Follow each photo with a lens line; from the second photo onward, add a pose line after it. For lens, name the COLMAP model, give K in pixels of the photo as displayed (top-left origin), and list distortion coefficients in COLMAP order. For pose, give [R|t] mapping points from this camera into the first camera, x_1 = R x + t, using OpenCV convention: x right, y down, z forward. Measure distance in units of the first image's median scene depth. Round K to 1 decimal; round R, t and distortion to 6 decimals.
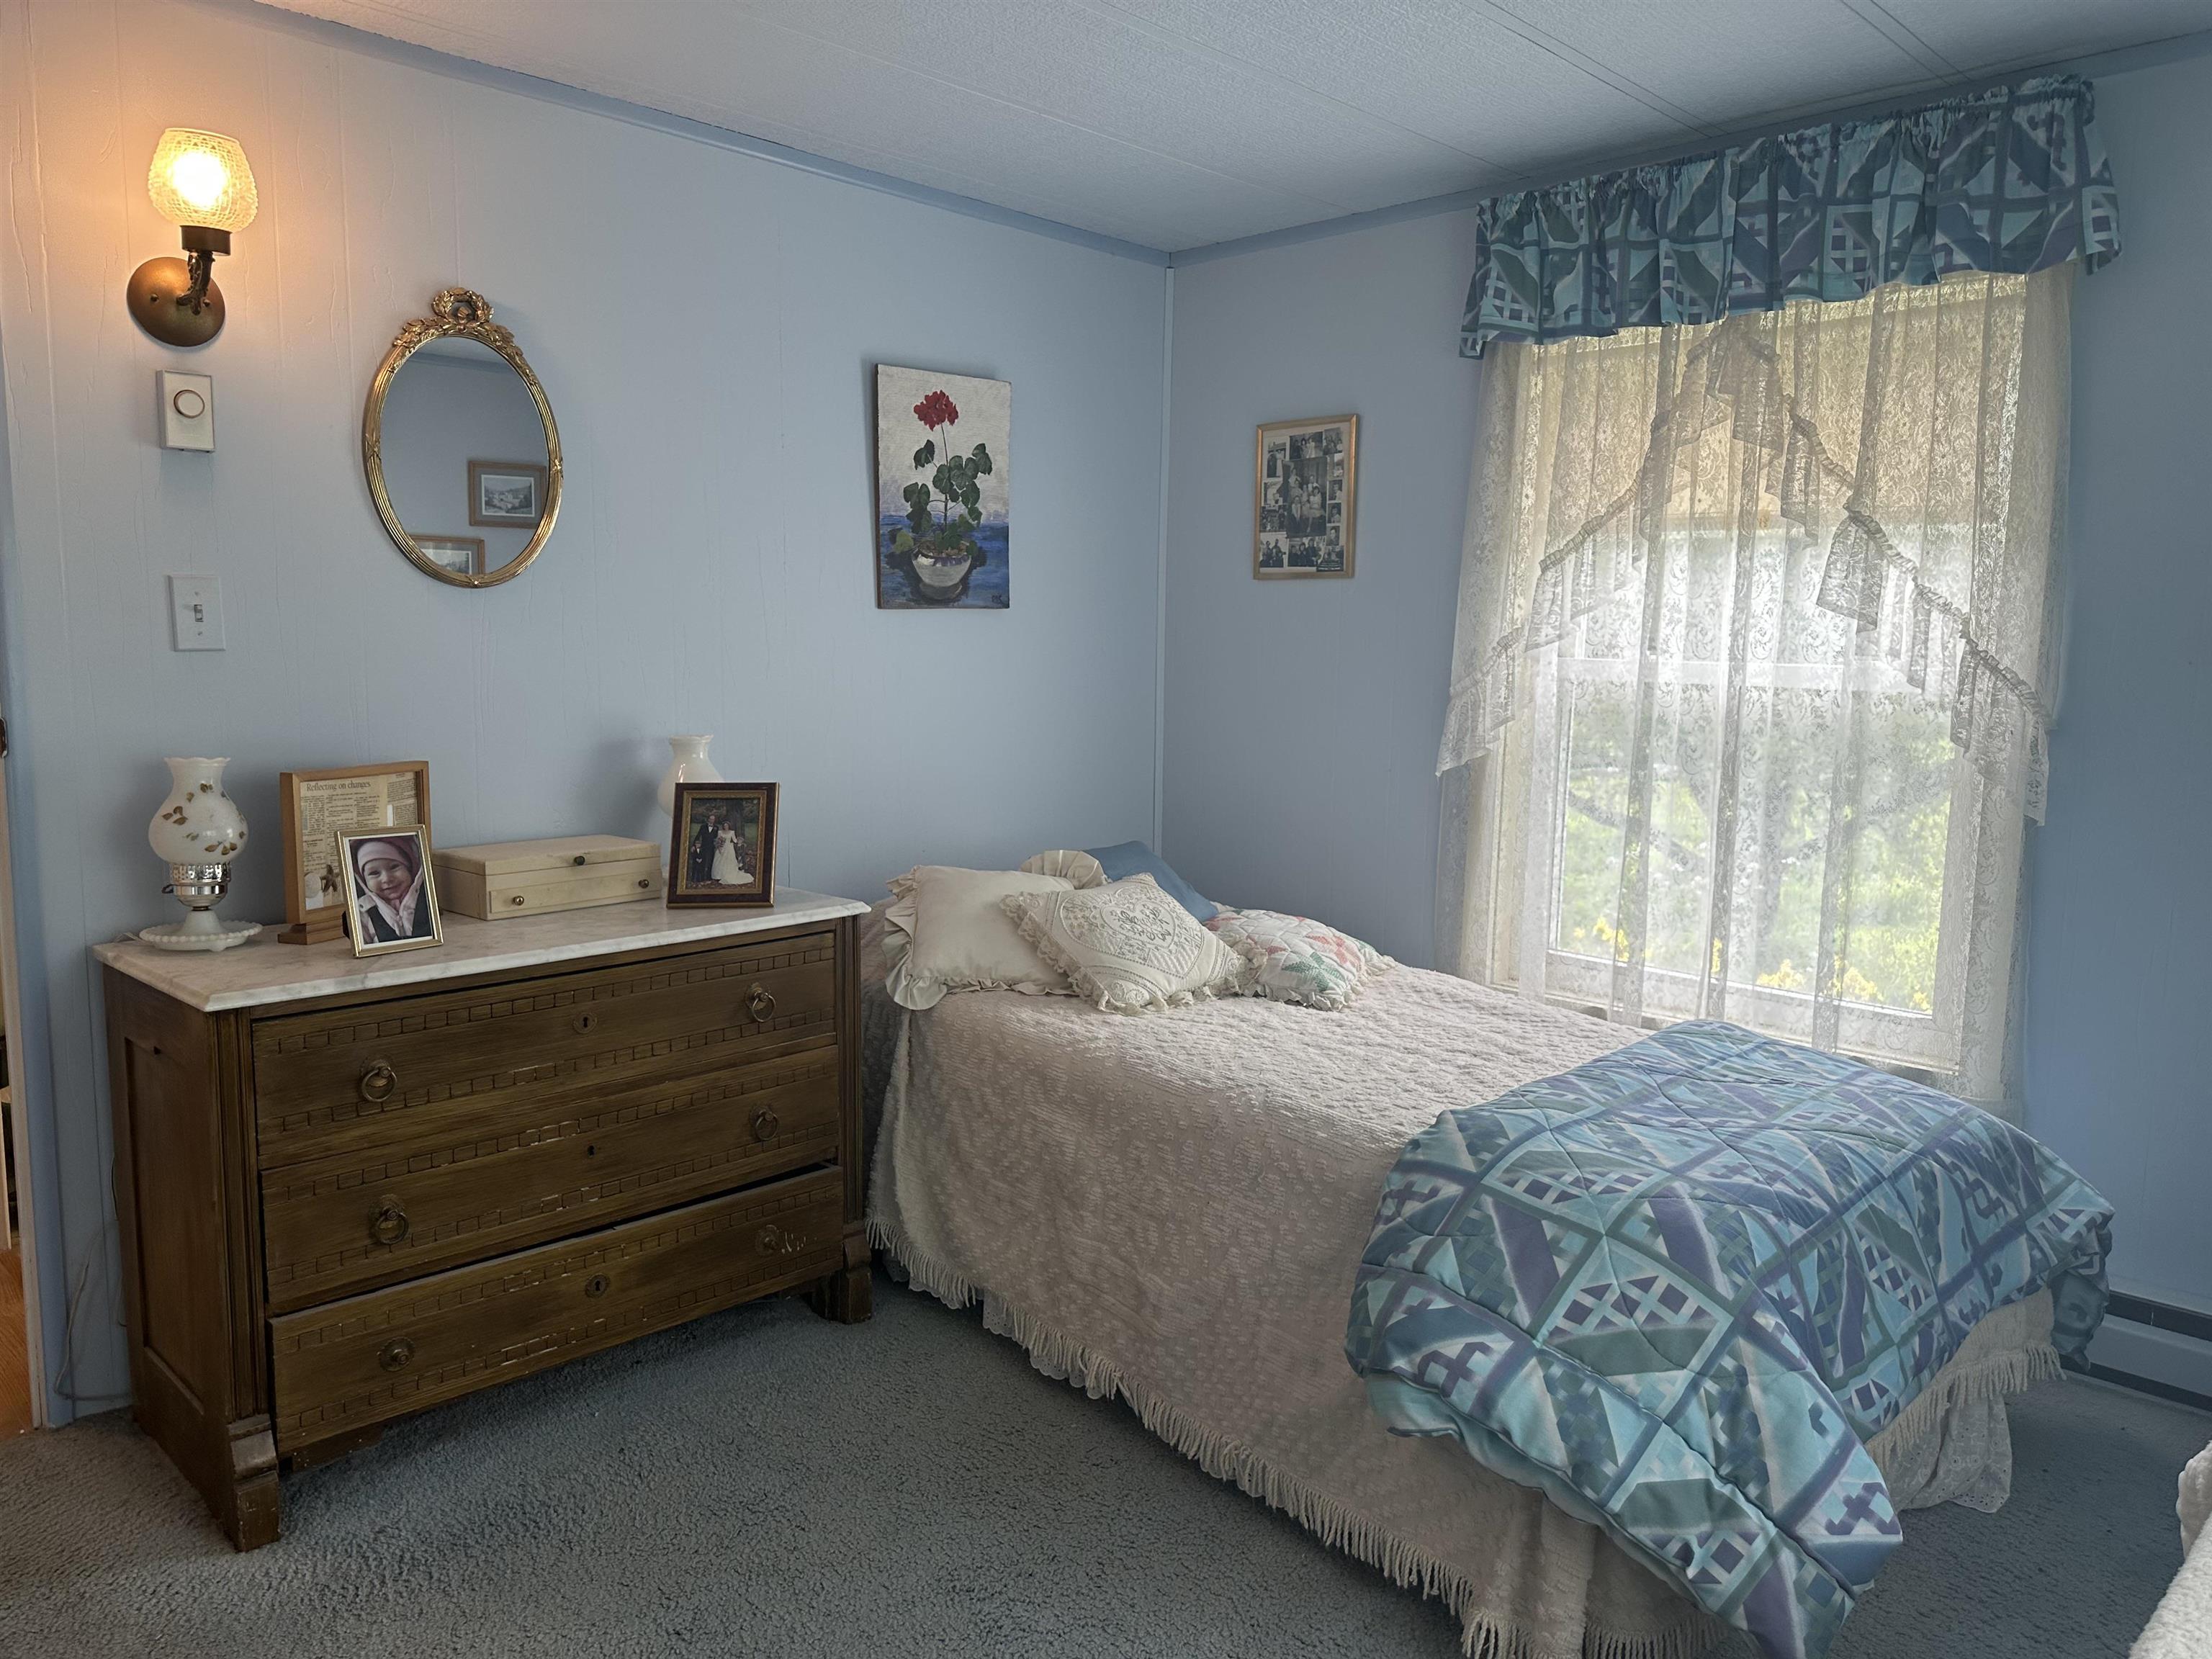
lens RADIAL K [[1537.1, 0, 1120.2], [0, 1537.1, 833.5], [0, 0, 1]] dist [0.017070, -0.023051]
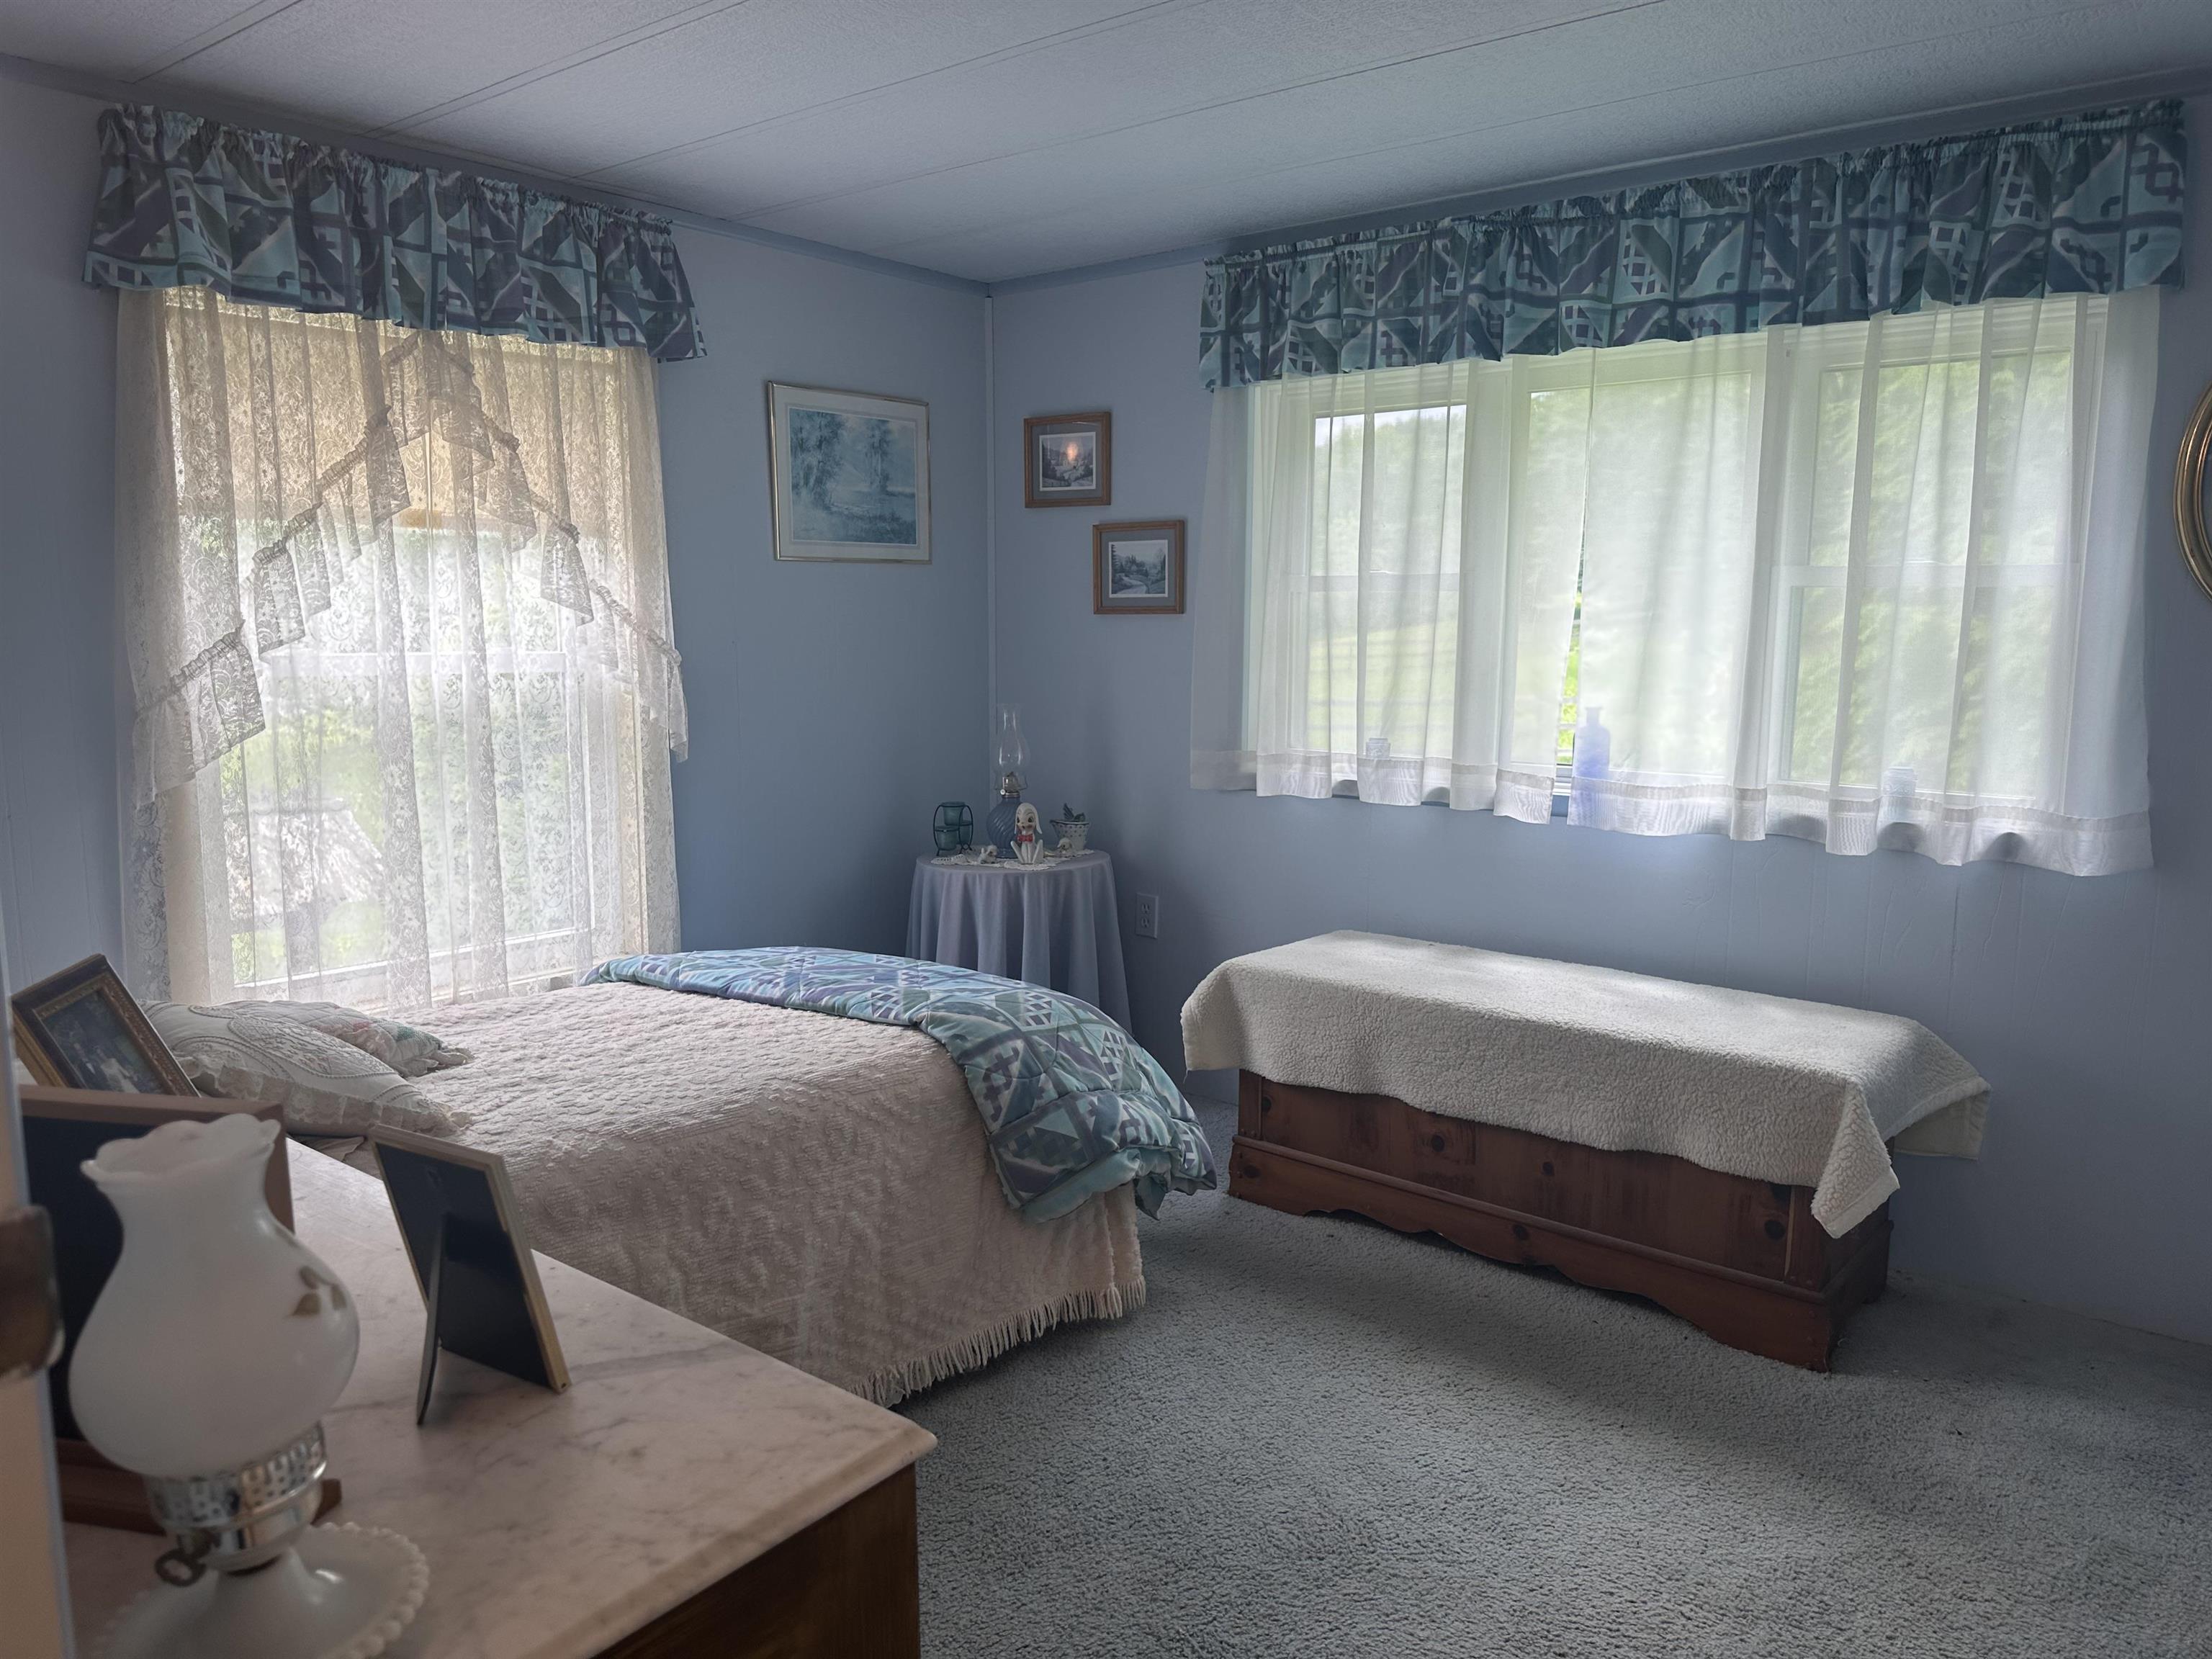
lens RADIAL K [[1537.1, 0, 1121.2], [0, 1537.1, 831.3], [0, 0, 1]] dist [0.017070, -0.023051]
pose [[-0.098191, -0.164951, 0.981402, -0.804734], [0.120010, 0.977008, 0.176219, -0.135840], [-0.987905, 0.135081, -0.076138, 0.708754]]
